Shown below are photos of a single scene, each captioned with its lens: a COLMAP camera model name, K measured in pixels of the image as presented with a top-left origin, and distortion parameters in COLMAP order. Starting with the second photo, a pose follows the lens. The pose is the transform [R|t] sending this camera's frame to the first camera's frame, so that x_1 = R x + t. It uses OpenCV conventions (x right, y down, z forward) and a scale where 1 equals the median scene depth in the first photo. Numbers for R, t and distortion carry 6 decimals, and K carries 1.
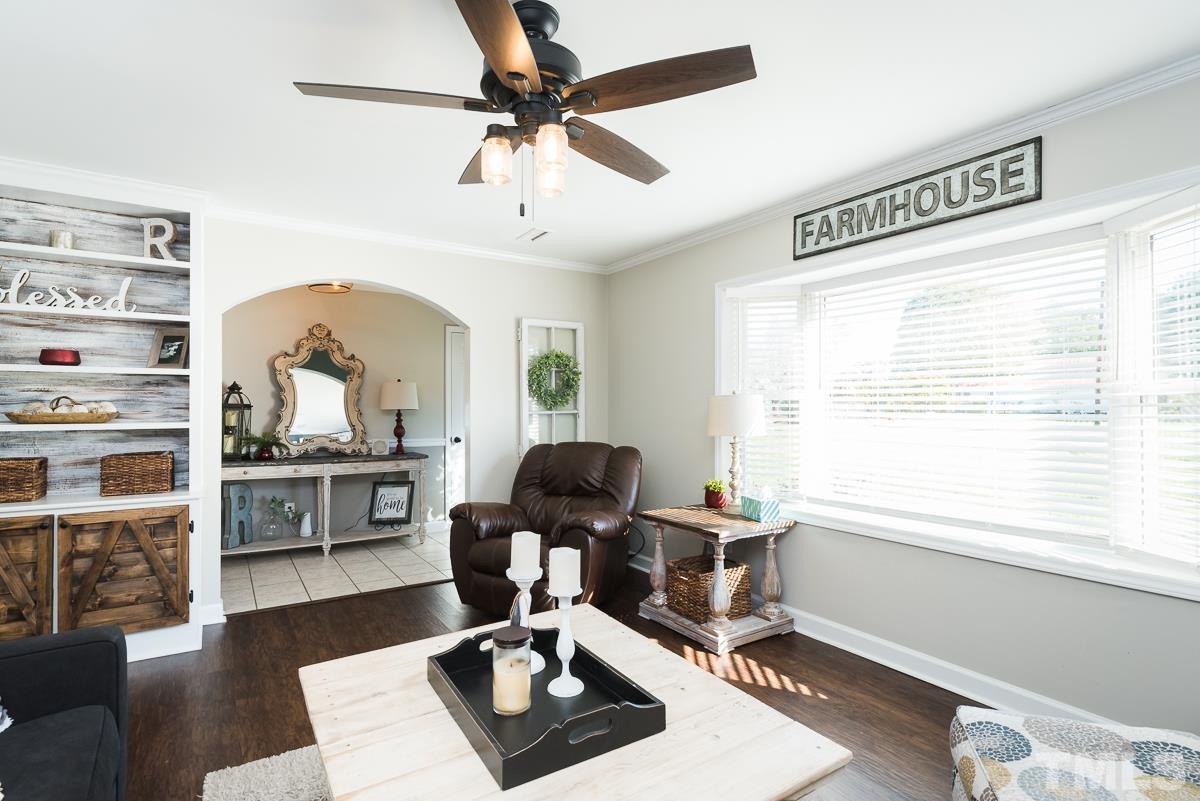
lens RADIAL K [[594.9, 0, 597.6], [0, 594.9, 402.5], [0, 0, 1]] dist [-0.005252, 0.003523]
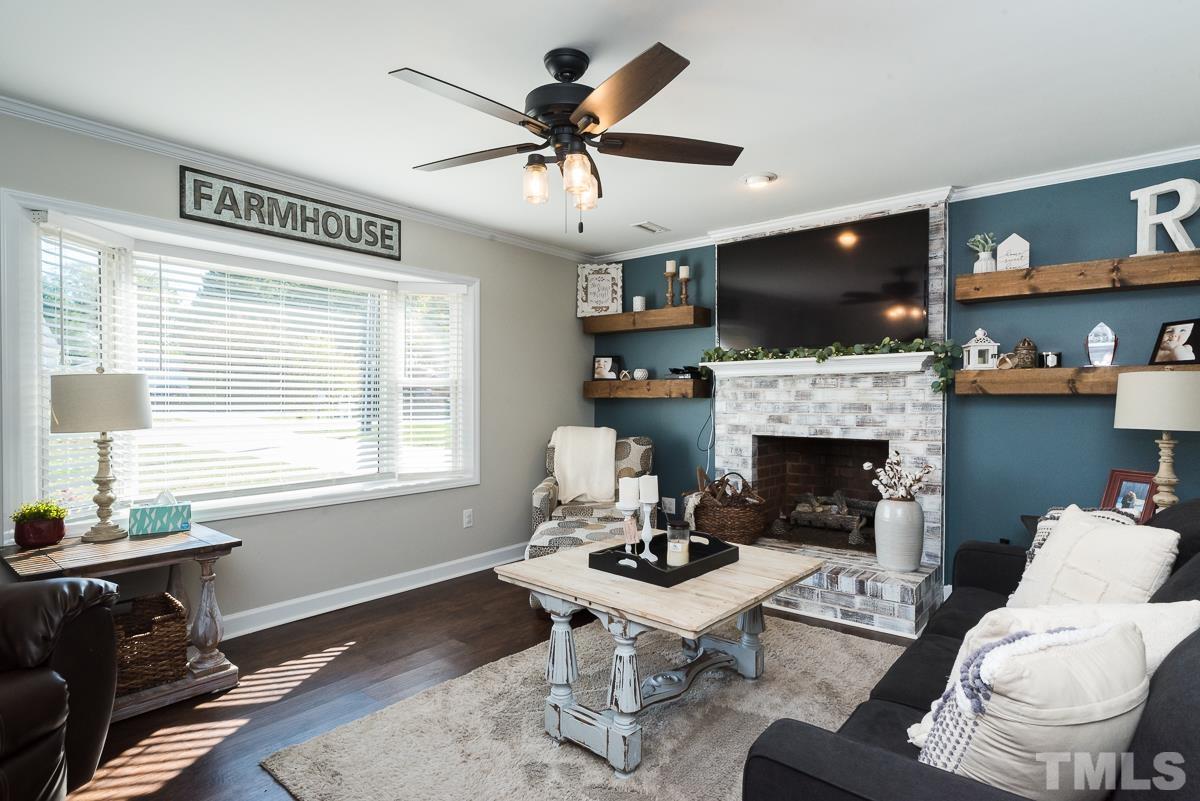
lens RADIAL K [[638.1, 0, 607.2], [0, 638.1, 402.6], [0, 0, 1]] dist [0.003568, -0.001246]
pose [[-0.312698, -0.006471, 0.949831, -0.546277], [-0.010005, 0.999944, 0.003519, 0.011316], [-0.949800, -0.008402, -0.312745, 0.531516]]
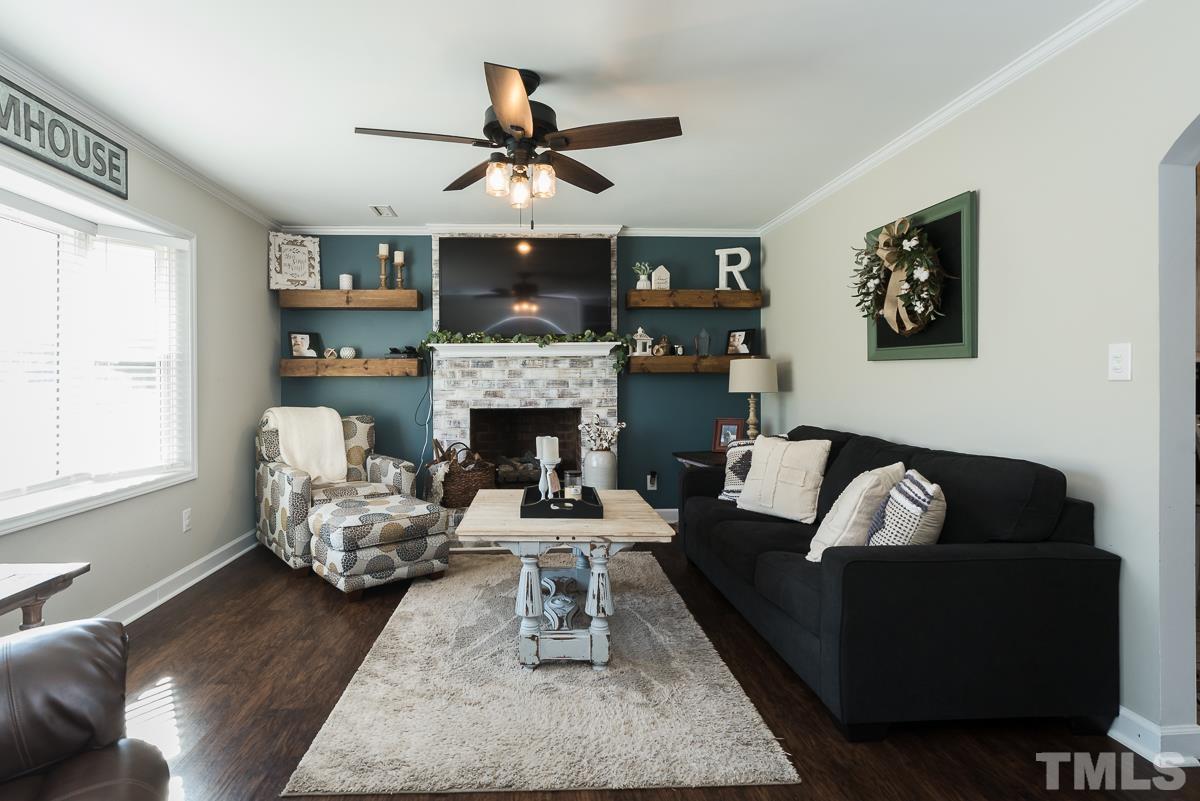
lens RADIAL K [[617.0, 0, 578.7], [0, 617.0, 380.9], [0, 0, 1]] dist [-0.006080, -0.000127]
pose [[-0.877470, 0.006361, 0.479590, -0.365633], [0.001323, 0.999940, -0.010842, 0.026032], [-0.479630, -0.008879, -0.877426, 0.881913]]
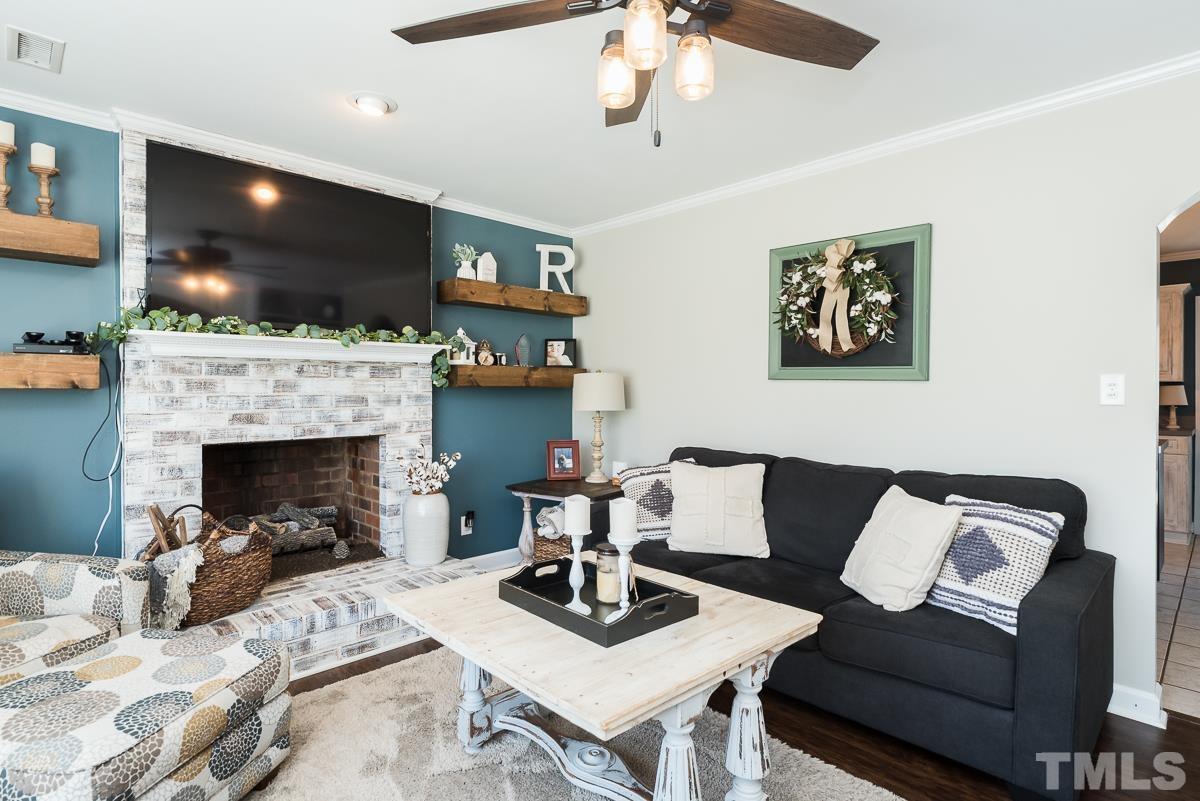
lens RADIAL K [[594.9, 0, 610.1], [0, 594.9, 391.1], [0, 0, 1]] dist [-0.005252, 0.003523]
pose [[-0.980088, -0.000869, -0.198560, 0.042768], [0.000690, 0.999969, -0.007780, 0.012248], [0.198561, -0.007762, -0.980058, 0.703827]]
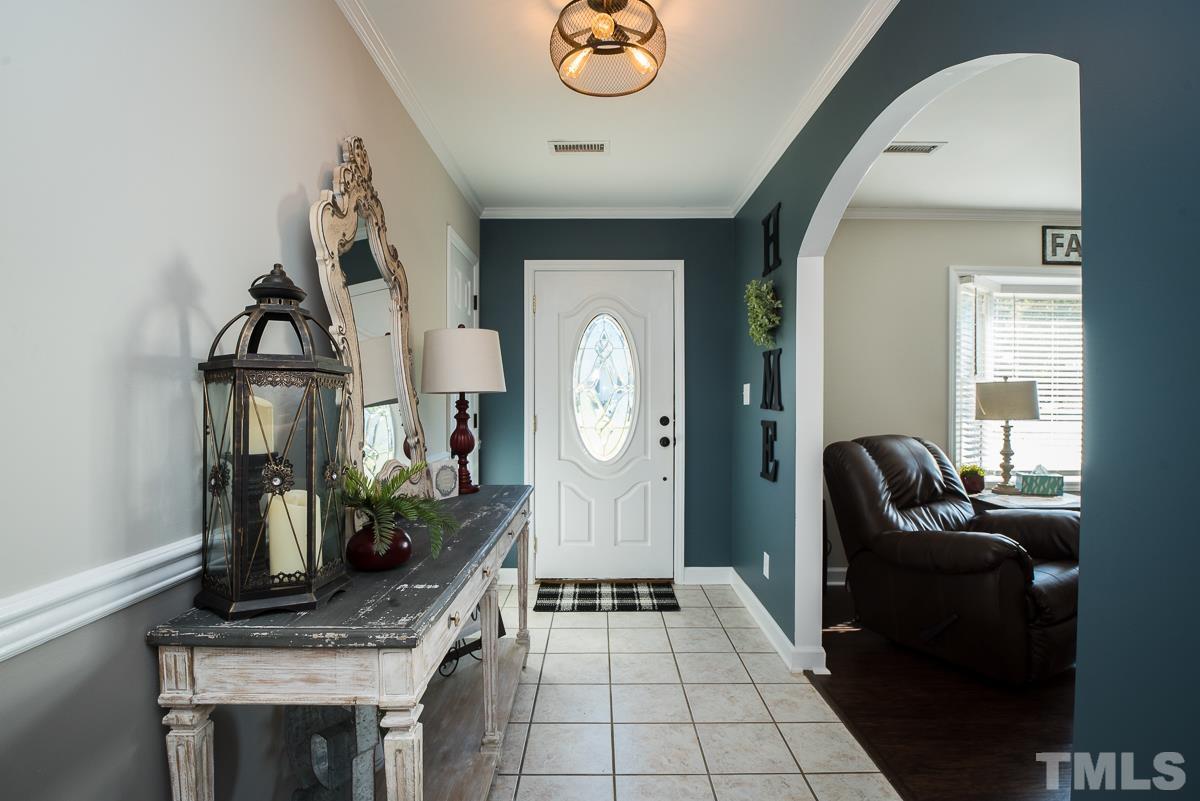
lens RADIAL K [[594.9, 0, 610.3], [0, 594.9, 402.8], [0, 0, 1]] dist [-0.005252, 0.003523]
pose [[0.522857, -0.005267, 0.852404, -0.817111], [-0.009108, 0.999889, 0.011765, 0.016649], [-0.852371, -0.013916, 0.522752, 0.834951]]
